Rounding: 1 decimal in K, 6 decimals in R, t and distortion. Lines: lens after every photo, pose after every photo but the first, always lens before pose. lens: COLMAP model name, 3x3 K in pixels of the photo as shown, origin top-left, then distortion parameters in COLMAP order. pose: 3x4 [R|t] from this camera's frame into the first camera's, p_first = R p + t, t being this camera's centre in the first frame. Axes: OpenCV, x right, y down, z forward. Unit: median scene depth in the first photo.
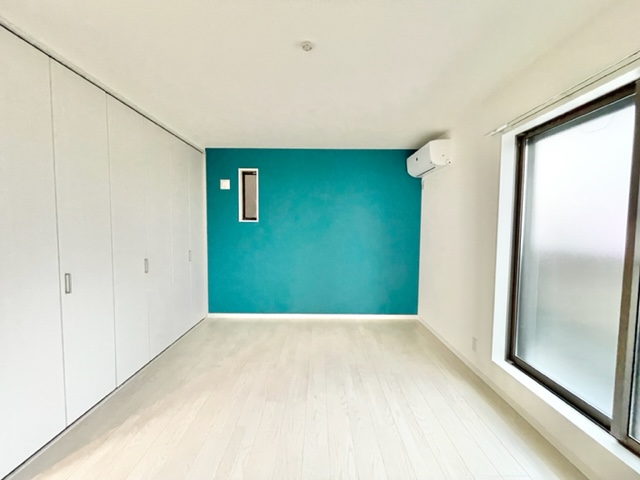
lens RADIAL K [[258.9, 0, 318.7], [0, 258.9, 240.7], [0, 0, 1]] dist [-0.005096, -0.002287]
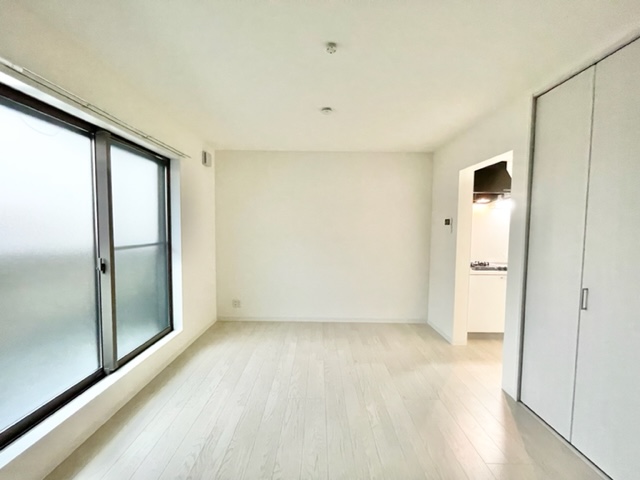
lens RADIAL K [[258.9, 0, 319.3], [0, 258.9, 242.0], [0, 0, 1]] dist [-0.005096, -0.002287]
pose [[-0.999851, -0.015772, -0.006979, -0.003630], [-0.016400, 0.994685, 0.101648, -0.054464], [0.005338, 0.101747, -0.994796, 0.903906]]
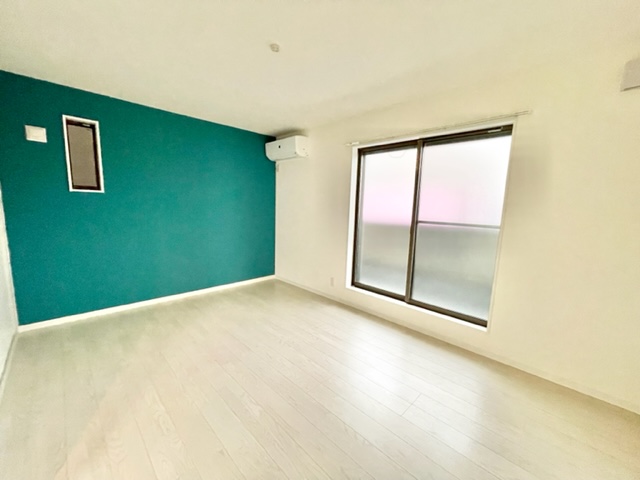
lens RADIAL K [[258.9, 0, 316.8], [0, 258.9, 239.8], [0, 0, 1]] dist [-0.005096, -0.002287]
pose [[0.710699, -0.079580, 0.698981, -0.345170], [0.011320, 0.994746, 0.101744, -0.003076], [-0.703405, -0.064397, 0.707866, -0.006482]]
